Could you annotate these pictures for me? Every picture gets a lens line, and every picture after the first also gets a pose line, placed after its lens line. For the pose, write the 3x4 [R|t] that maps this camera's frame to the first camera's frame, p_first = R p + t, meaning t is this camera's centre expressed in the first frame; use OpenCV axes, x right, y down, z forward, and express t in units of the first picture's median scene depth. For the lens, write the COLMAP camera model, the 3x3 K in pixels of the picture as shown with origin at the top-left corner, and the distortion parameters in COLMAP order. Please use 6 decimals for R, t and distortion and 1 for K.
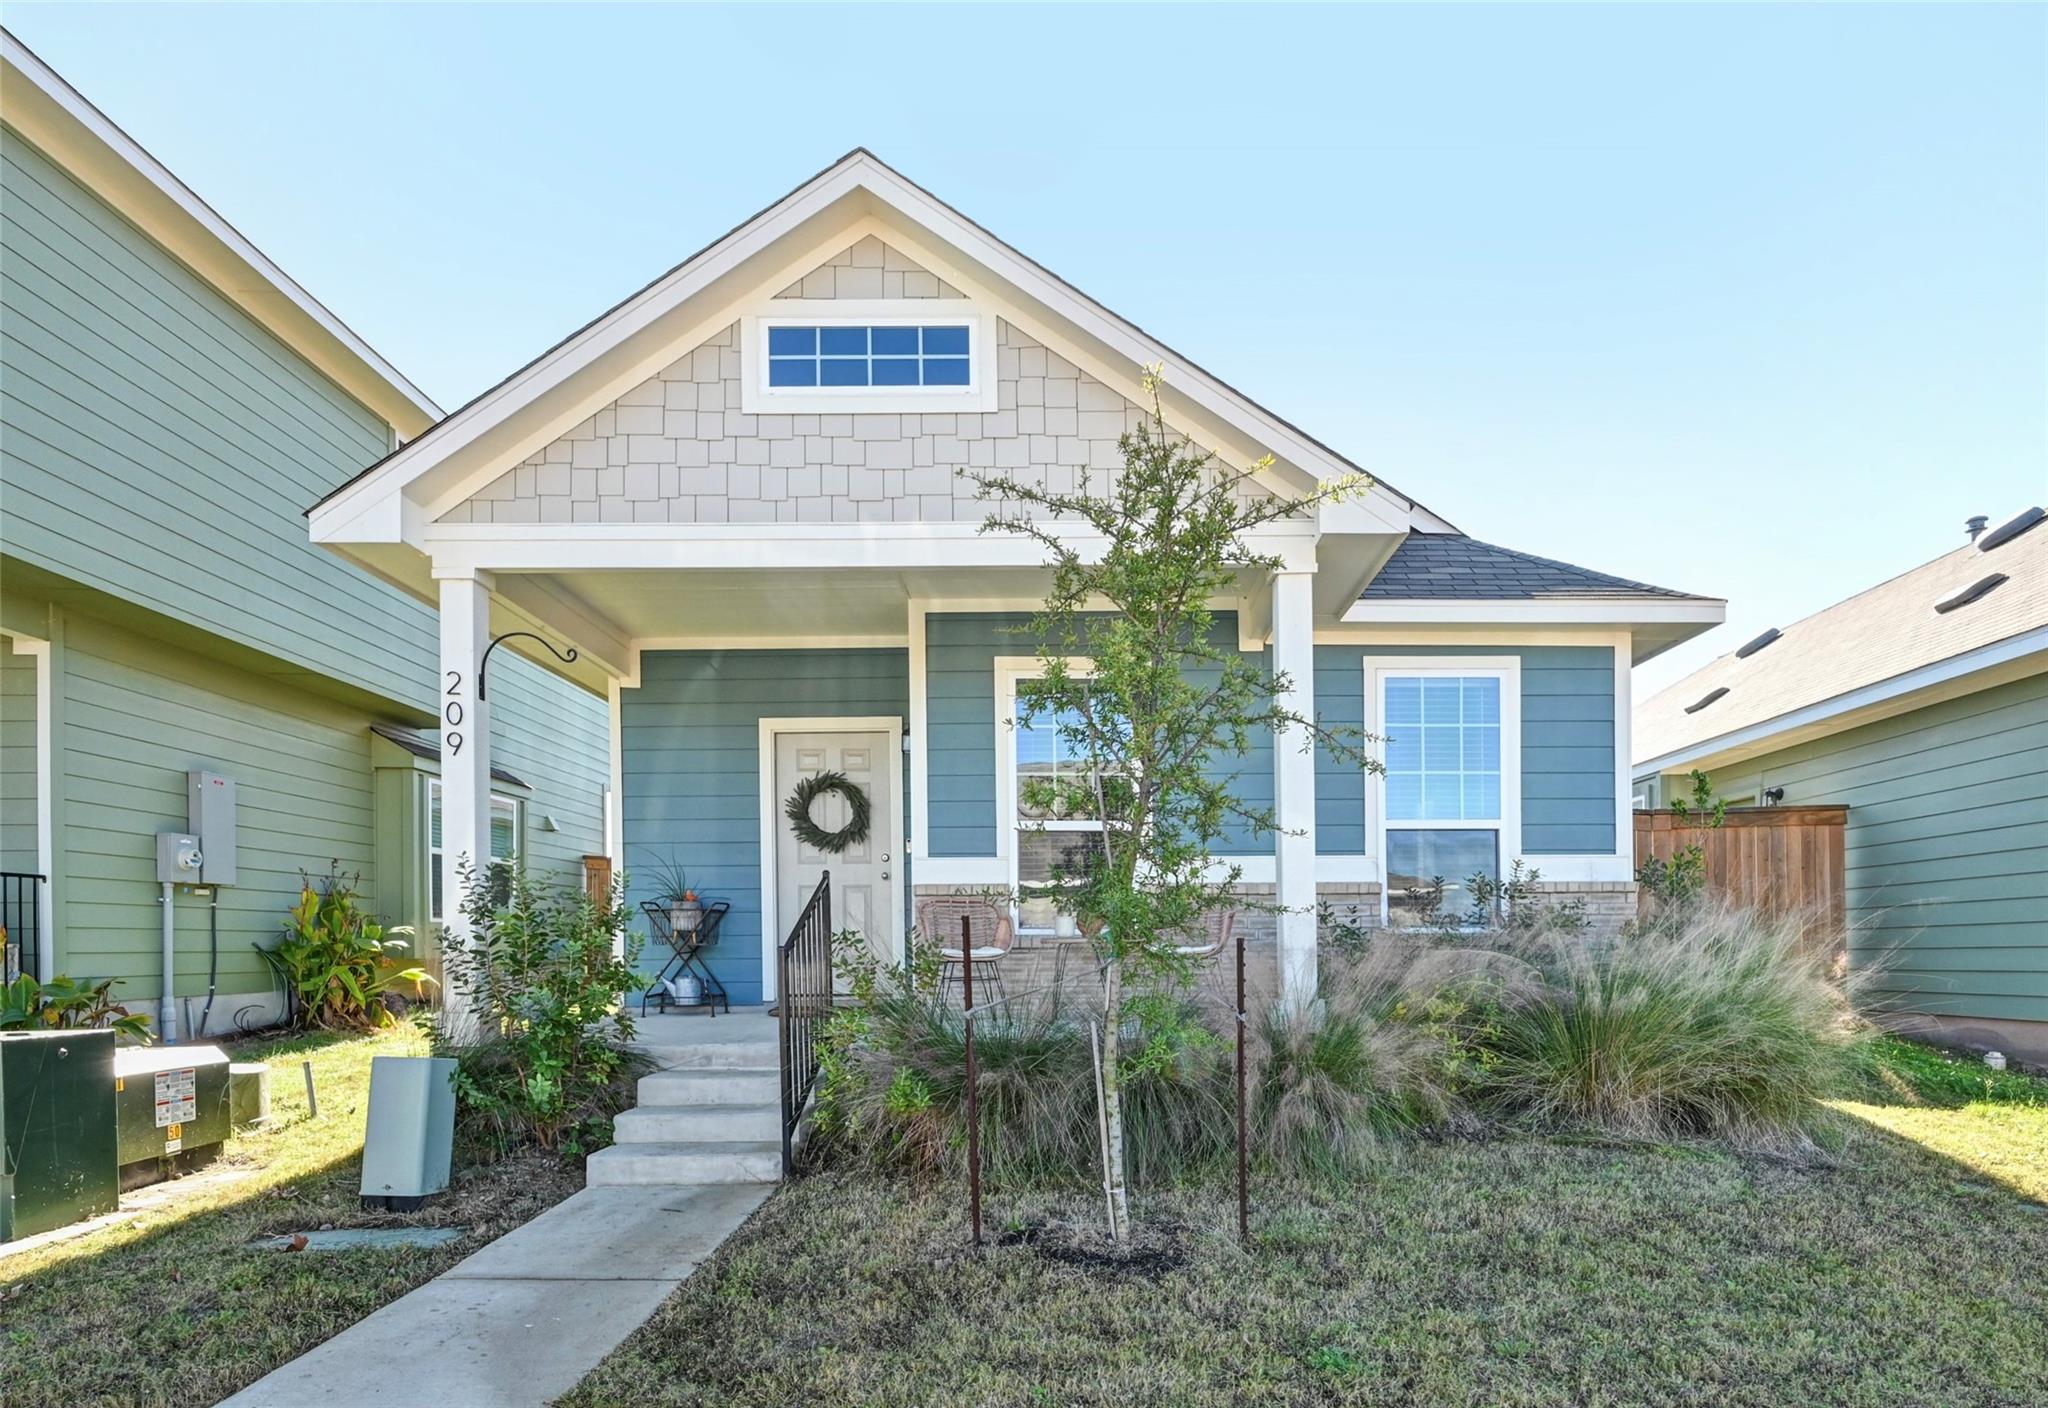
lens RADIAL K [[1116.0, 0, 1020.3], [0, 1116.0, 963.6], [0, 0, 1]] dist [-0.008876, 0.005691]
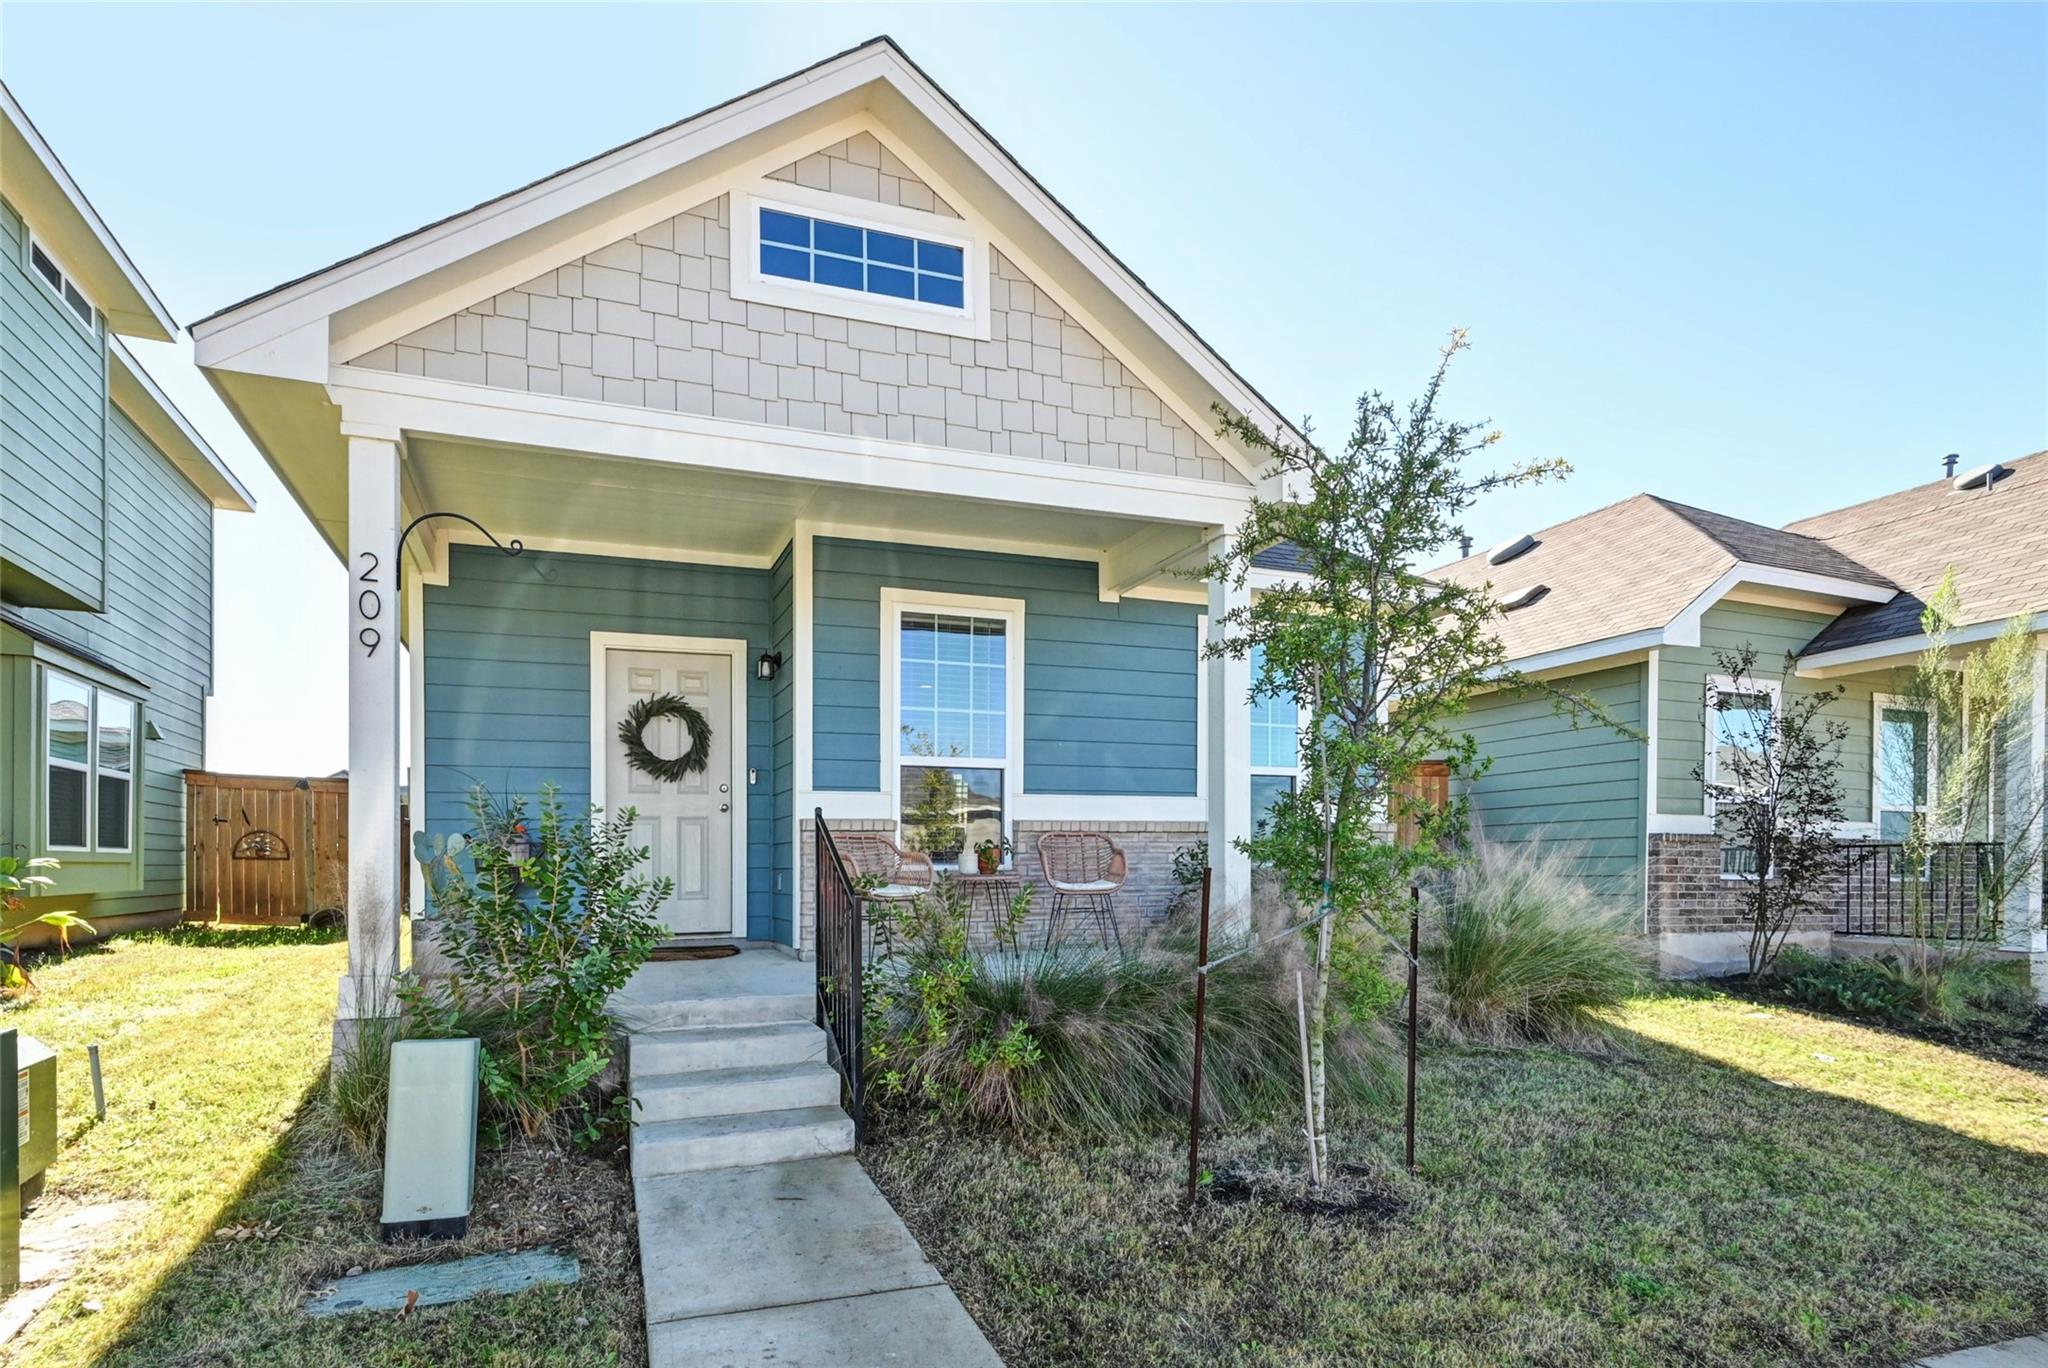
lens RADIAL K [[1063.8, 0, 940.8], [0, 1063.8, 877.3], [0, 0, 1]] dist [-0.001947, -0.001893]
pose [[0.942019, -0.005524, 0.335515, -0.377992], [0.007830, 0.999954, -0.005522, -0.019632], [-0.335469, 0.007828, 0.942019, 0.137999]]
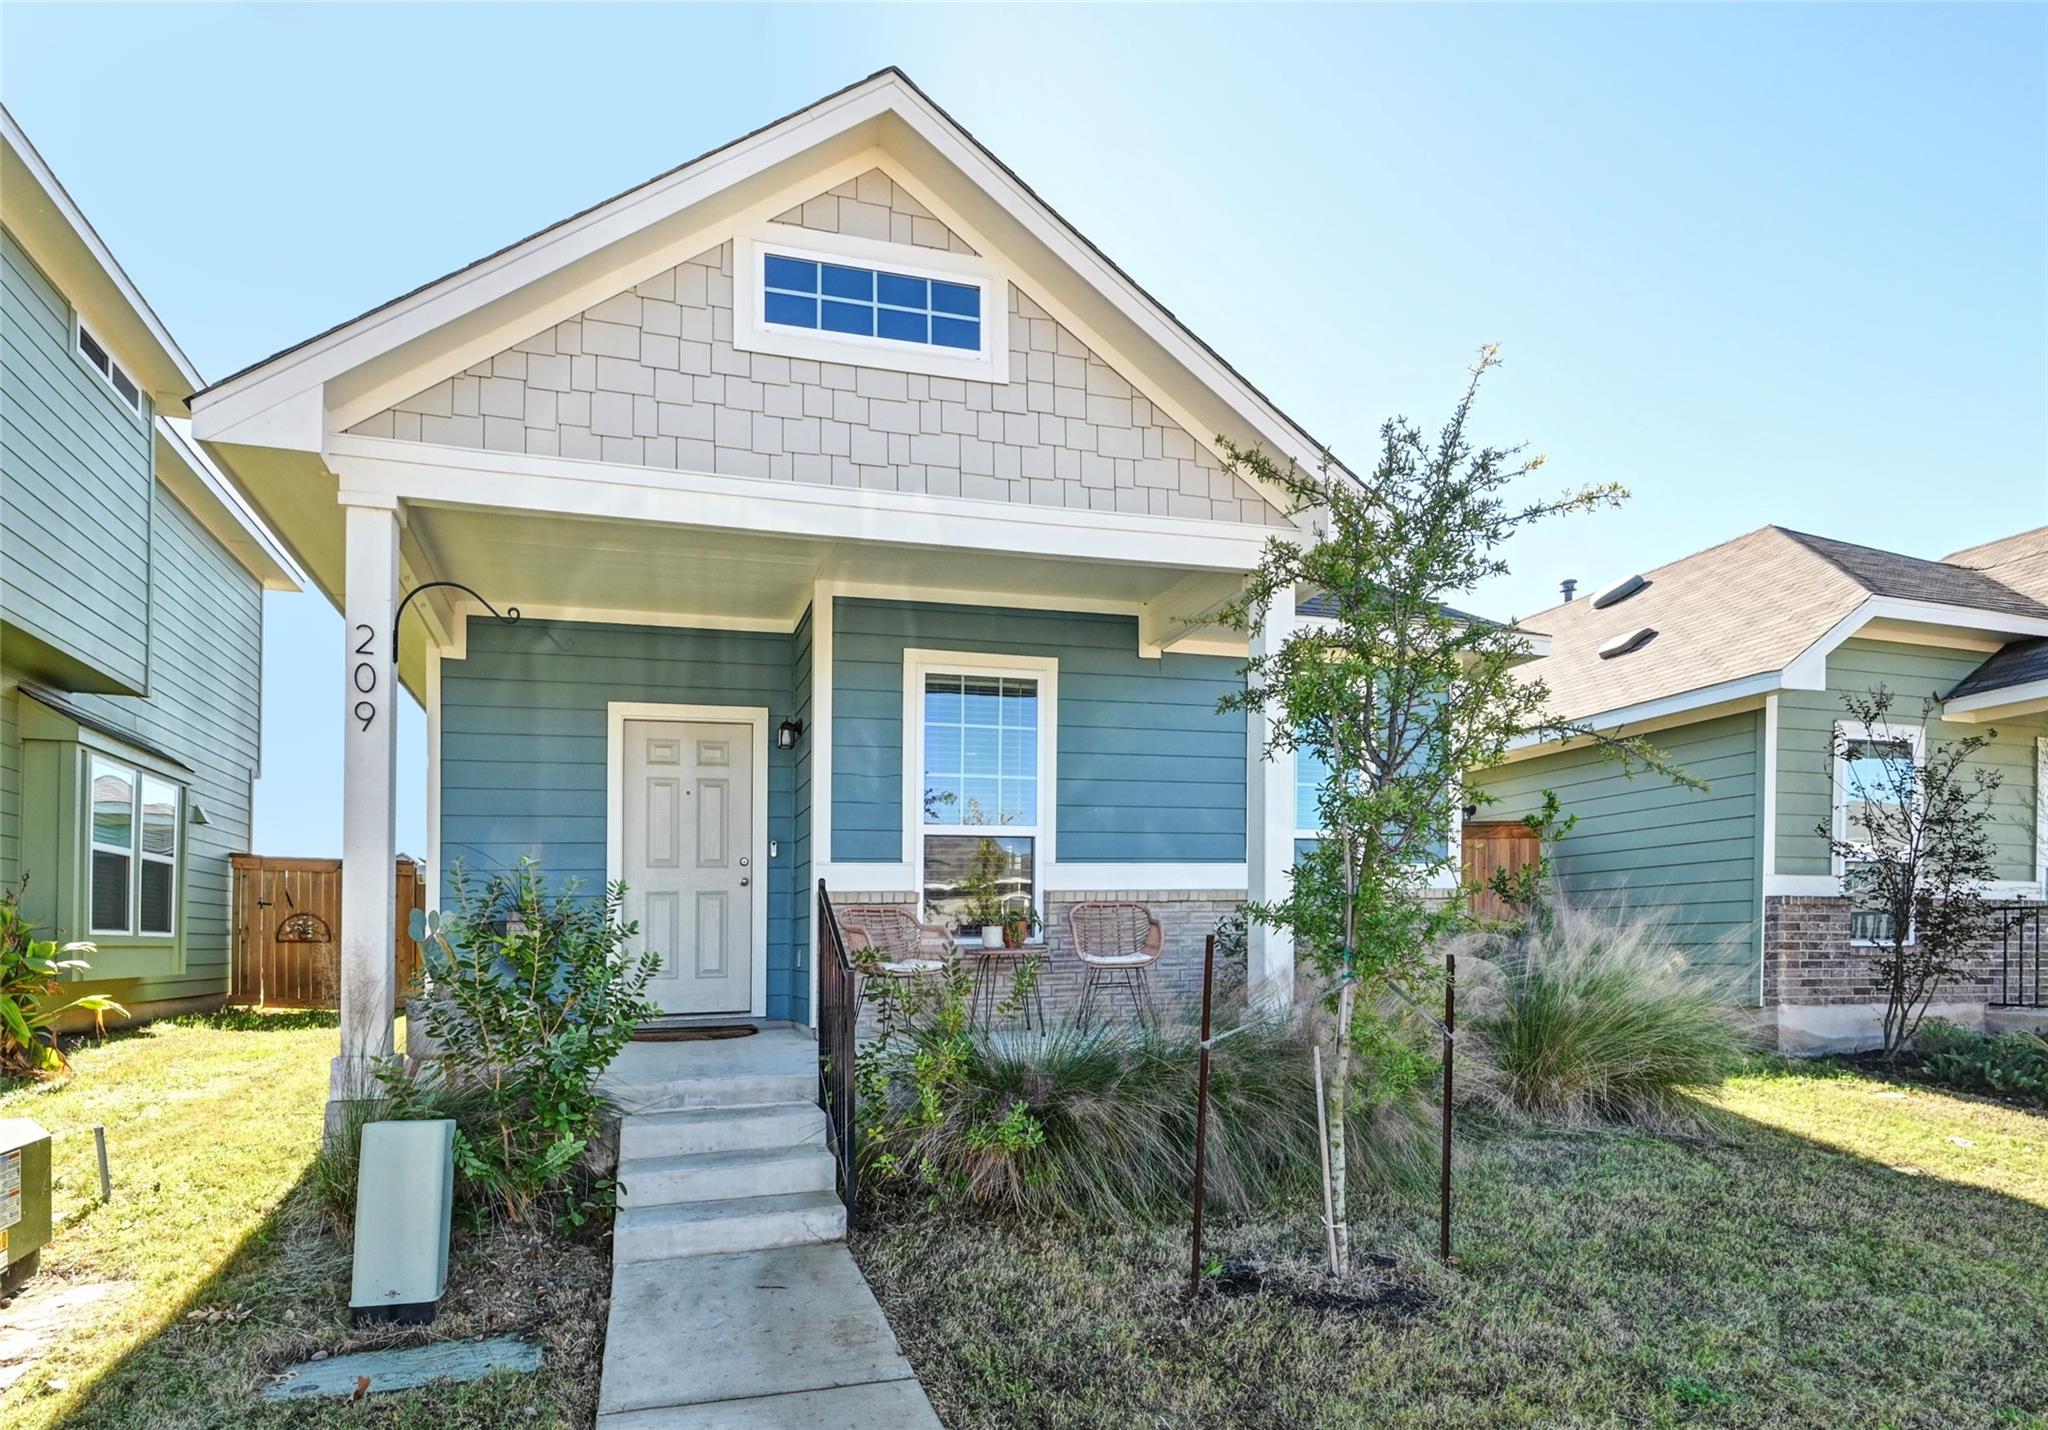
lens RADIAL K [[1116.0, 0, 926.8], [0, 1116.0, 957.2], [0, 0, 1]] dist [-0.008876, 0.005691]
pose [[0.961512, -0.015838, 0.274305, -0.347215], [0.017450, 0.999842, -0.003437, -0.016996], [-0.274207, 0.008091, 0.961637, 0.132684]]
